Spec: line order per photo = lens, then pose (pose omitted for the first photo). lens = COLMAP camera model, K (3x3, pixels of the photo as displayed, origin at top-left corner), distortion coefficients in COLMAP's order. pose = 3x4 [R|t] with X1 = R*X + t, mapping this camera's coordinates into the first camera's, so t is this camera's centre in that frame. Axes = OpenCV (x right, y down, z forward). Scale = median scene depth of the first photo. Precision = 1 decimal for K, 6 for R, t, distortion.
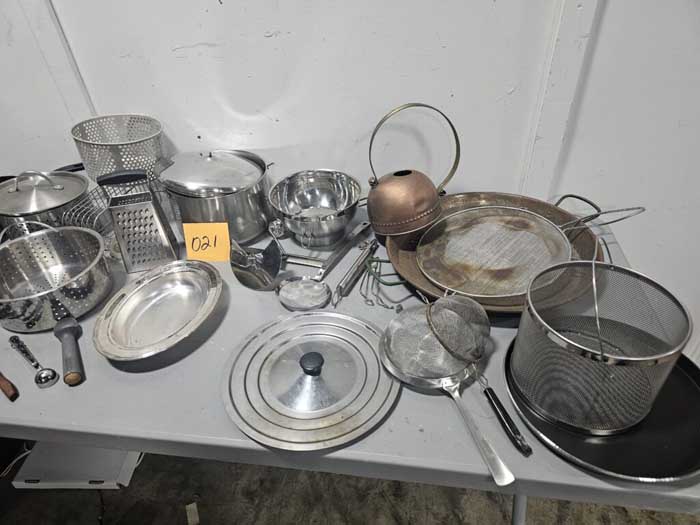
lens RADIAL K [[461.3, 0, 347.7], [0, 461.3, 260.4], [0, 0, 1]] dist [0.006611, -0.000214]
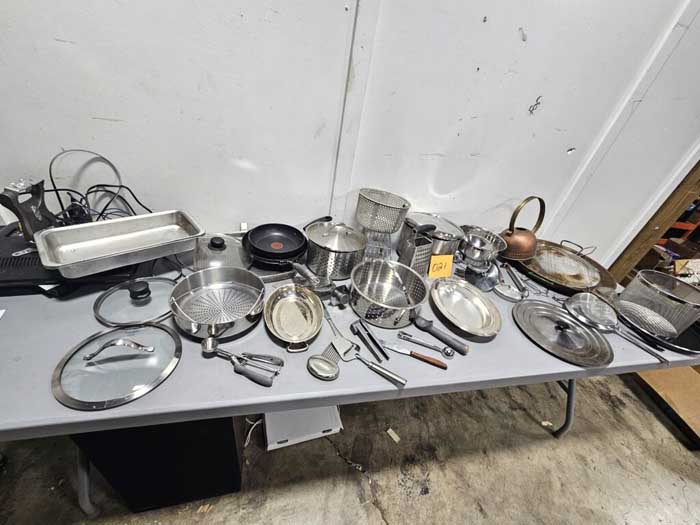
lens RADIAL K [[283.7, 0, 348.0], [0, 283.7, 260.6], [0, 0, 1]] dist [-0.001924, -0.000061]
pose [[0.921290, -0.019259, 0.388400, -0.850258], [0.036100, 0.998696, -0.036109, -0.027776], [-0.387198, 0.047288, 0.920783, 0.122751]]
